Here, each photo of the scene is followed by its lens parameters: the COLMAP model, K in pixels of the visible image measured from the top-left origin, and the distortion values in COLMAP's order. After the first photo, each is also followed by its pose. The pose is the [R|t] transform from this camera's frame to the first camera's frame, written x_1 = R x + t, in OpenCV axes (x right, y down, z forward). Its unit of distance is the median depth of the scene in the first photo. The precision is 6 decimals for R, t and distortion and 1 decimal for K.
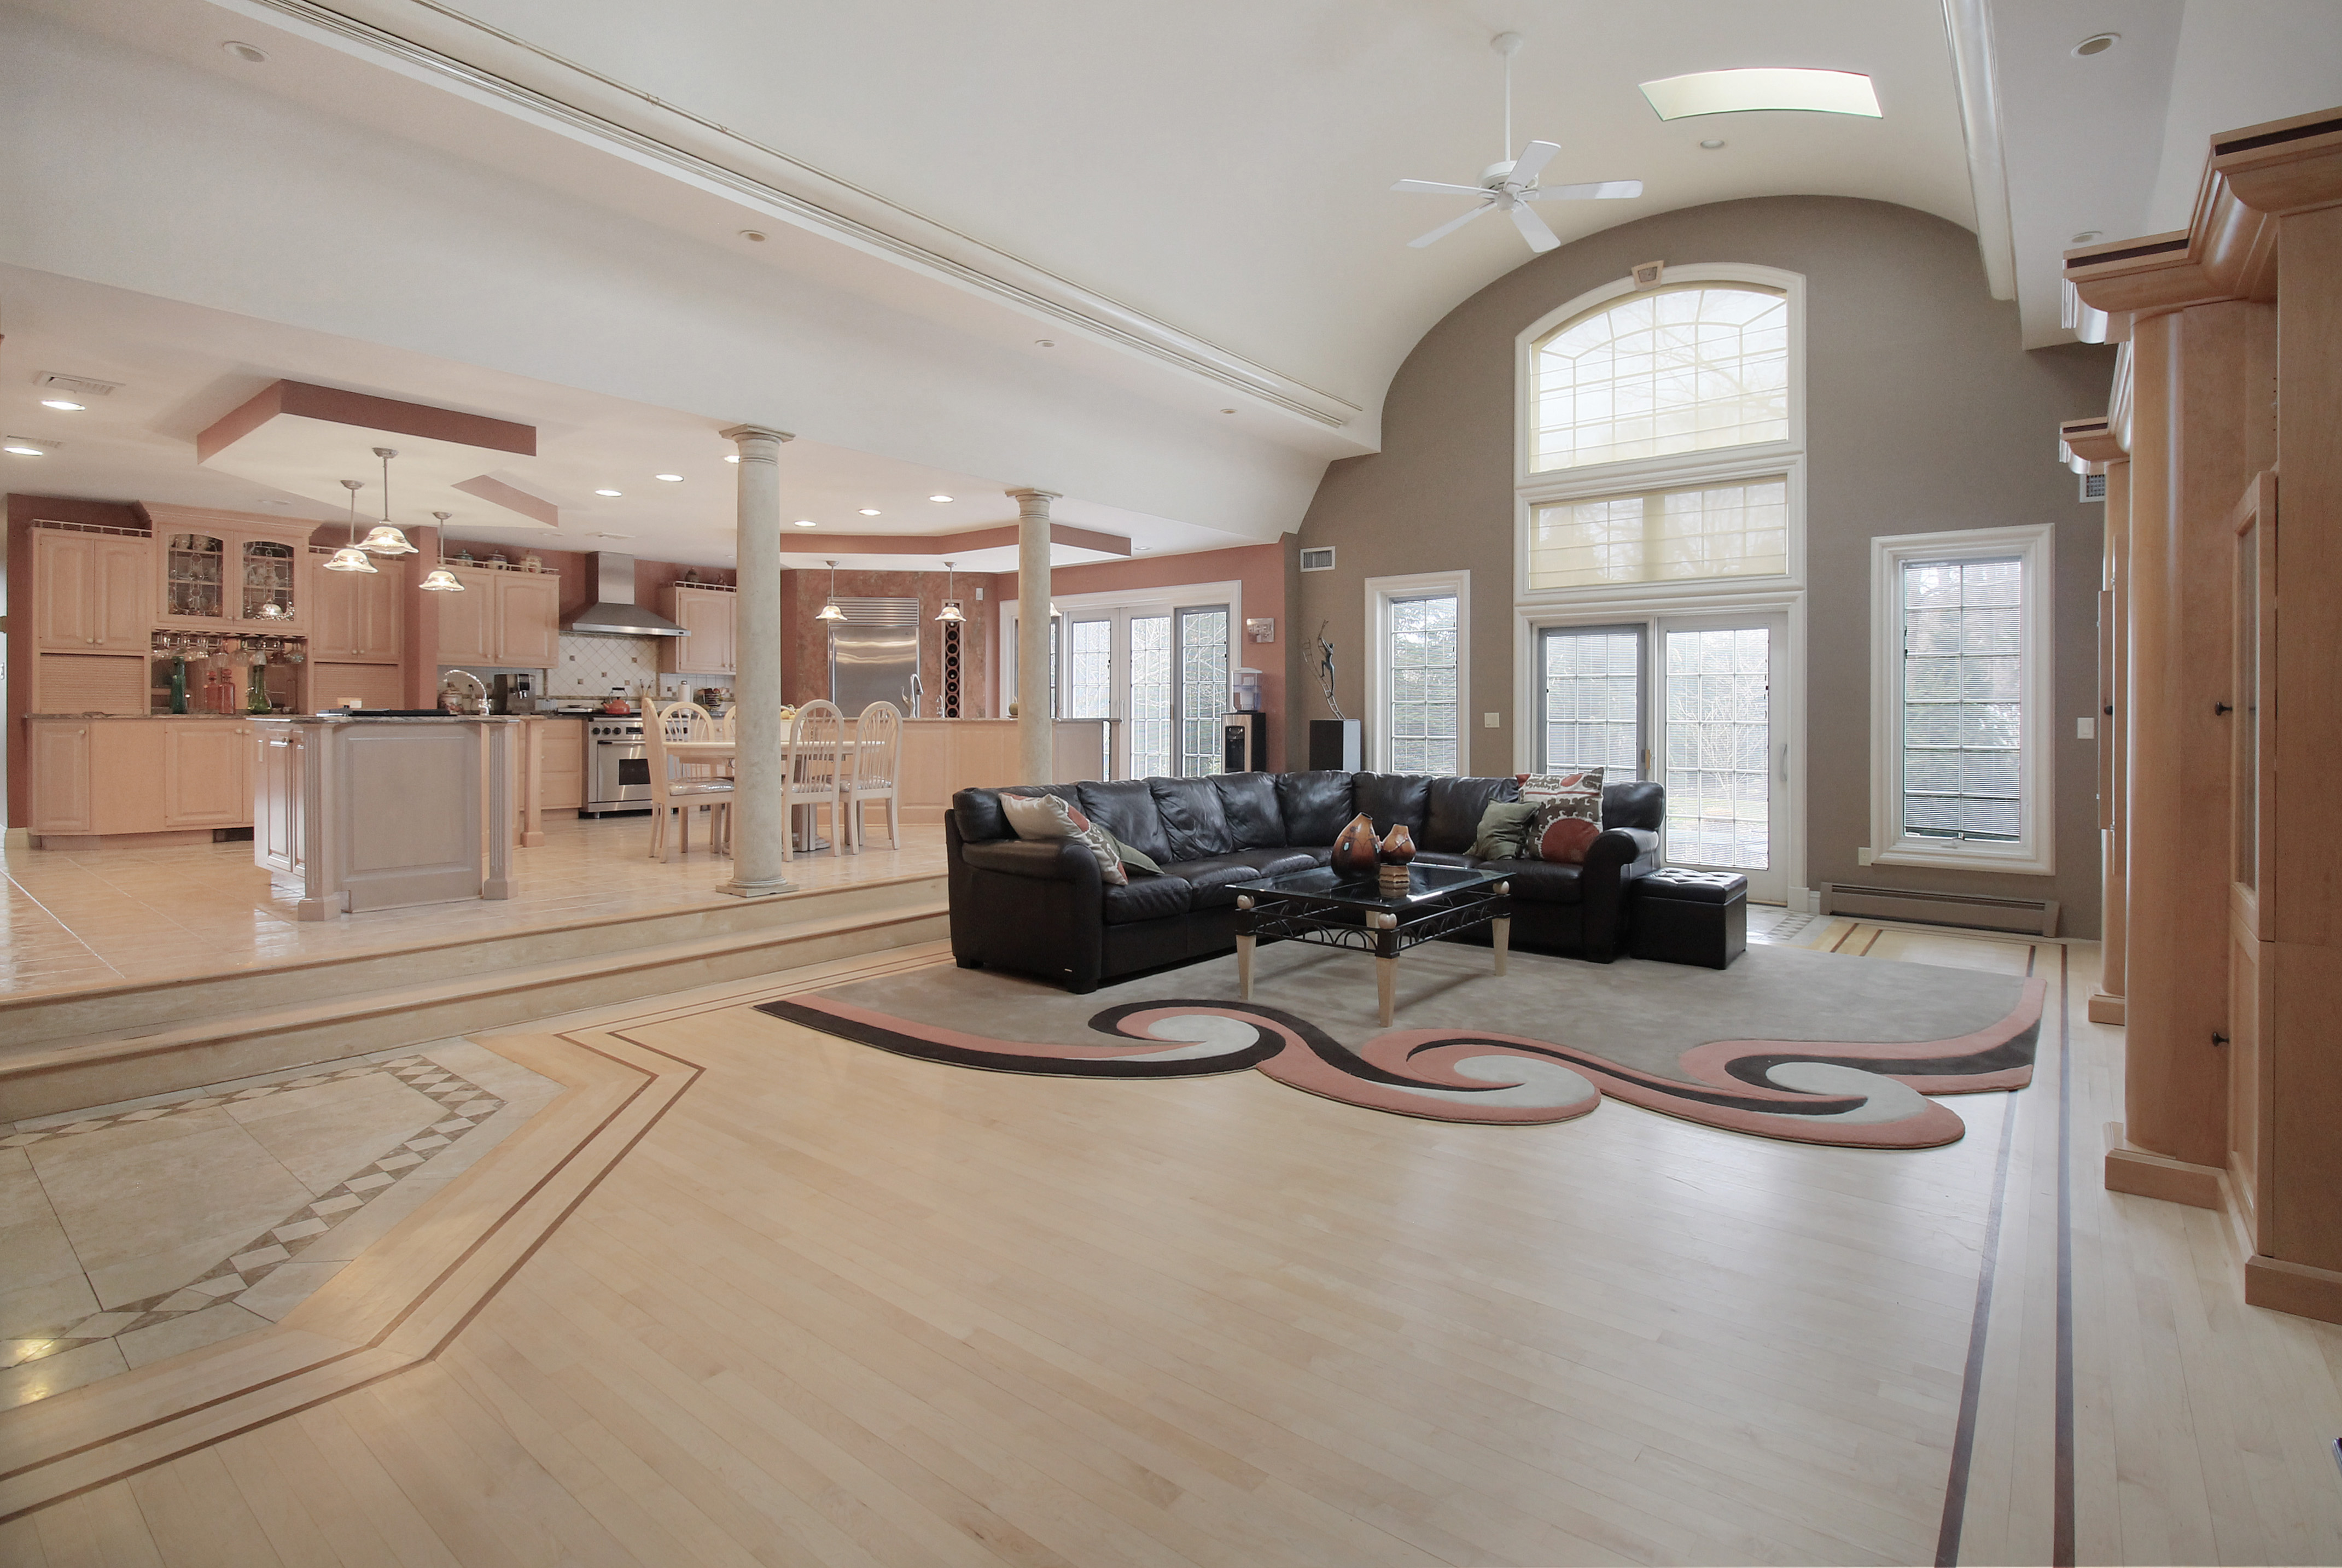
lens RADIAL K [[1108.9, 0, 1215.1], [0, 1108.9, 720.8], [0, 0, 1]] dist [-0.020743, -0.001458]
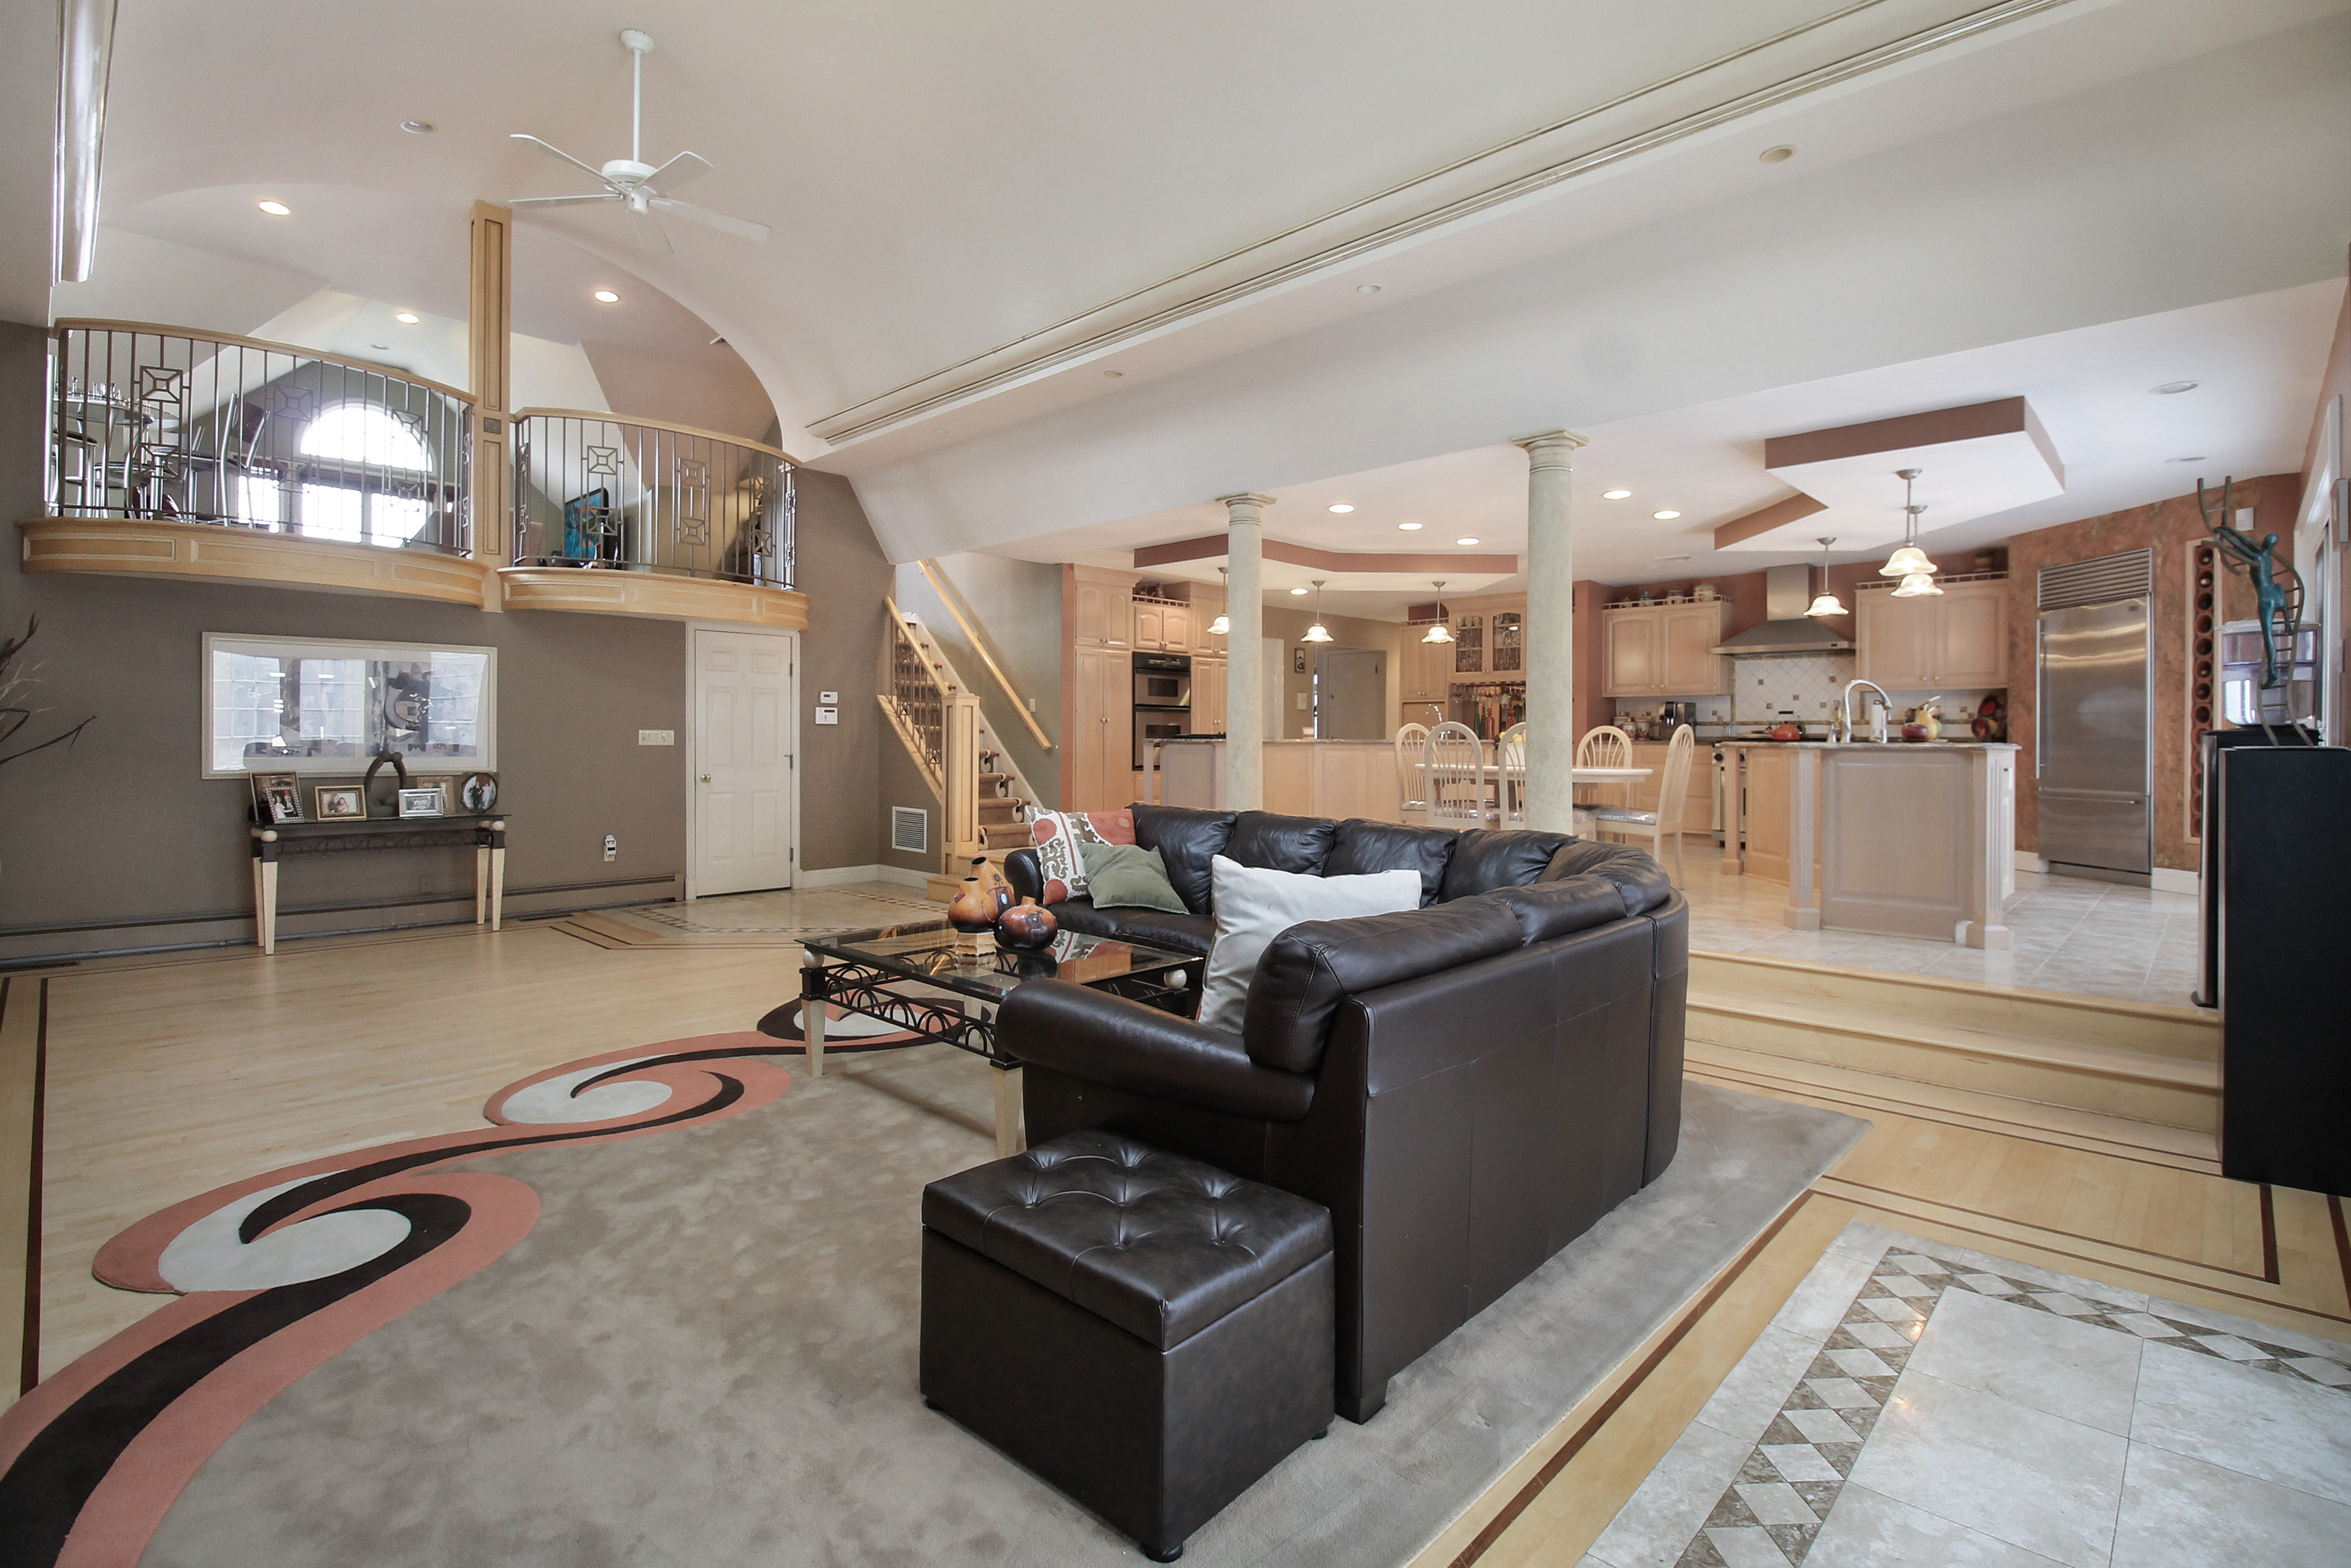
lens RADIAL K [[1113.1, 0, 1186.6], [0, 1113.1, 762.8], [0, 0, 1]] dist [-0.020743, -0.001458]
pose [[-0.121877, 0.018684, -0.992369, 0.635937], [-0.009881, 0.999750, 0.020036, -0.000776], [0.992496, 0.012247, -0.121662, 0.879854]]
